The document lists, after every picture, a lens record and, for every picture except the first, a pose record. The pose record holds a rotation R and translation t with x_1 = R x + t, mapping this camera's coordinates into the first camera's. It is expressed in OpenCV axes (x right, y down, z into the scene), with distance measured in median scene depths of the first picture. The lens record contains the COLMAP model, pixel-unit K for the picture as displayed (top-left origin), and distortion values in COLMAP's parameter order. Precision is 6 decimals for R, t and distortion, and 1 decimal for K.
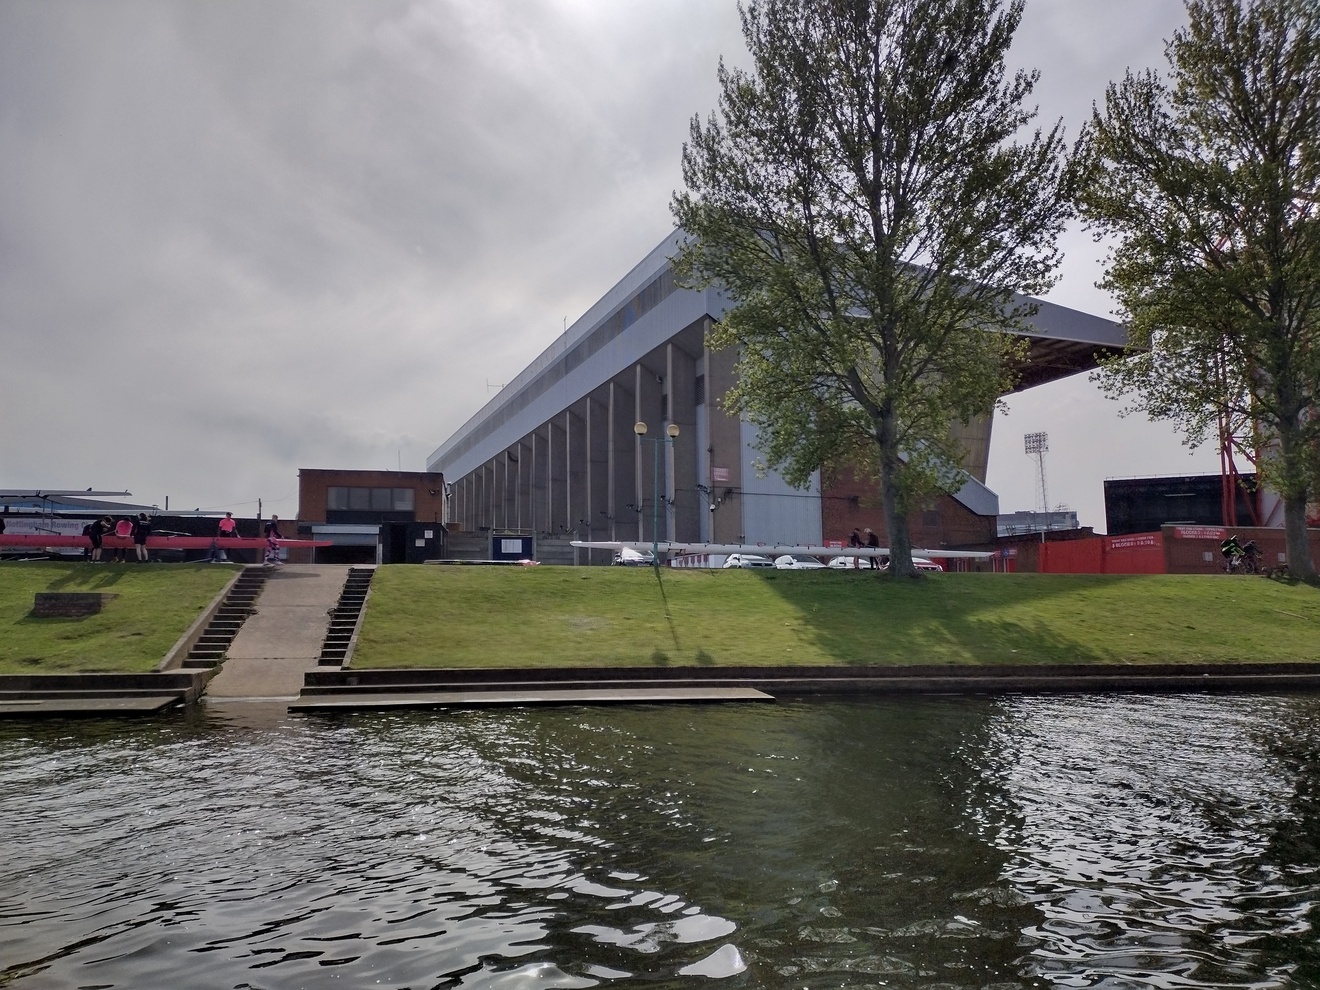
lens RADIAL K [[979.2, 0, 661.8], [0, 979.2, 538.6], [0, 0, 1]] dist [-0.002120, -0.002011]
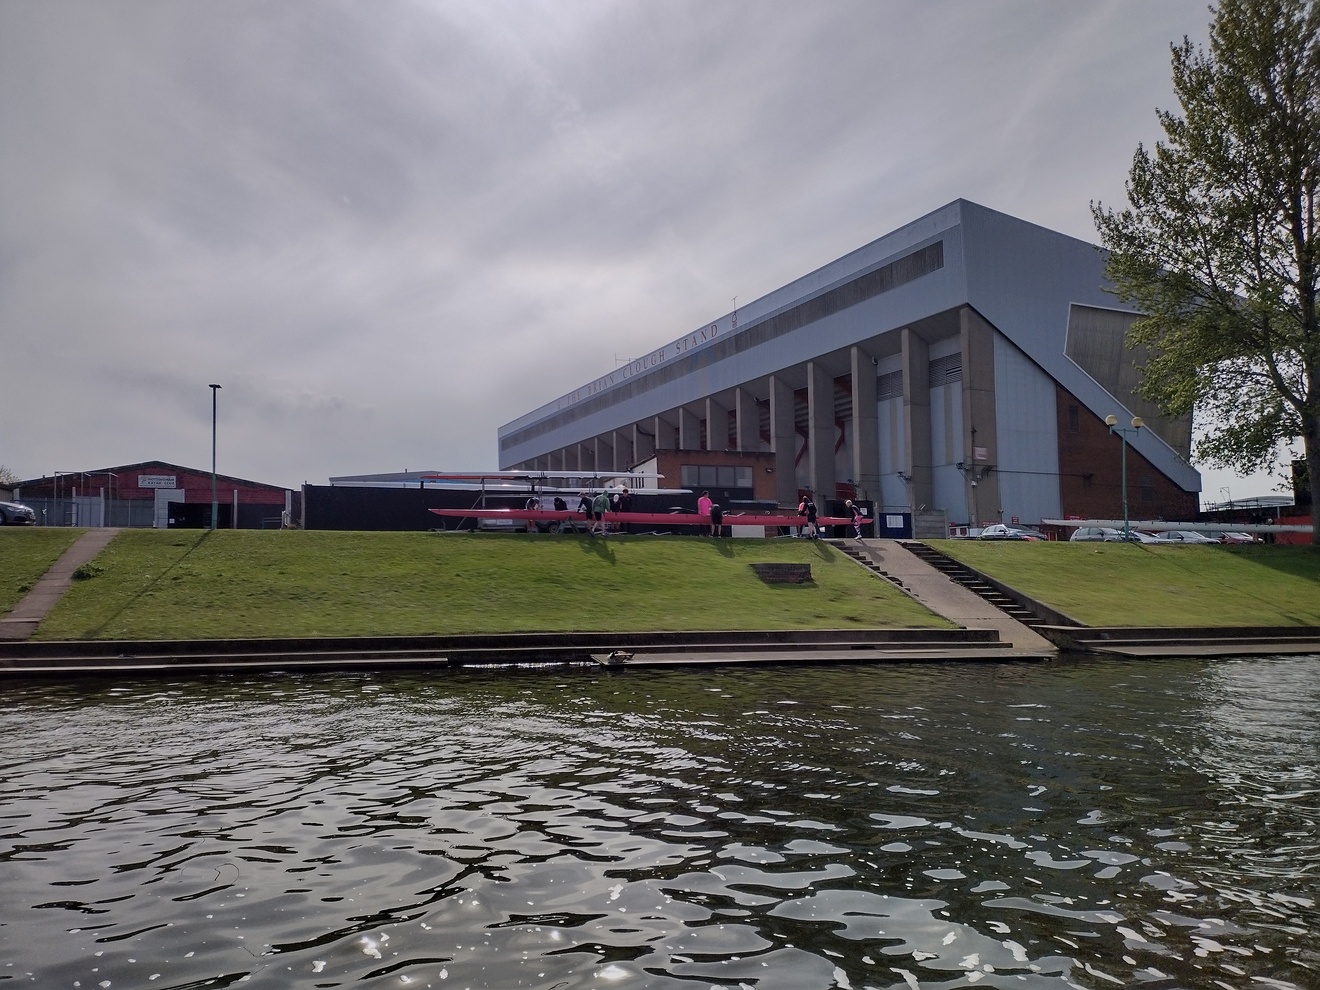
lens RADIAL K [[993.9, 0, 597.0], [0, 993.9, 544.6], [0, 0, 1]] dist [0.119393, -0.145607]
pose [[0.999646, 0.005114, 0.026129, -0.271724], [-0.006158, 0.999180, 0.040019, -0.004896], [-0.025902, -0.040166, 0.998857, -0.070980]]
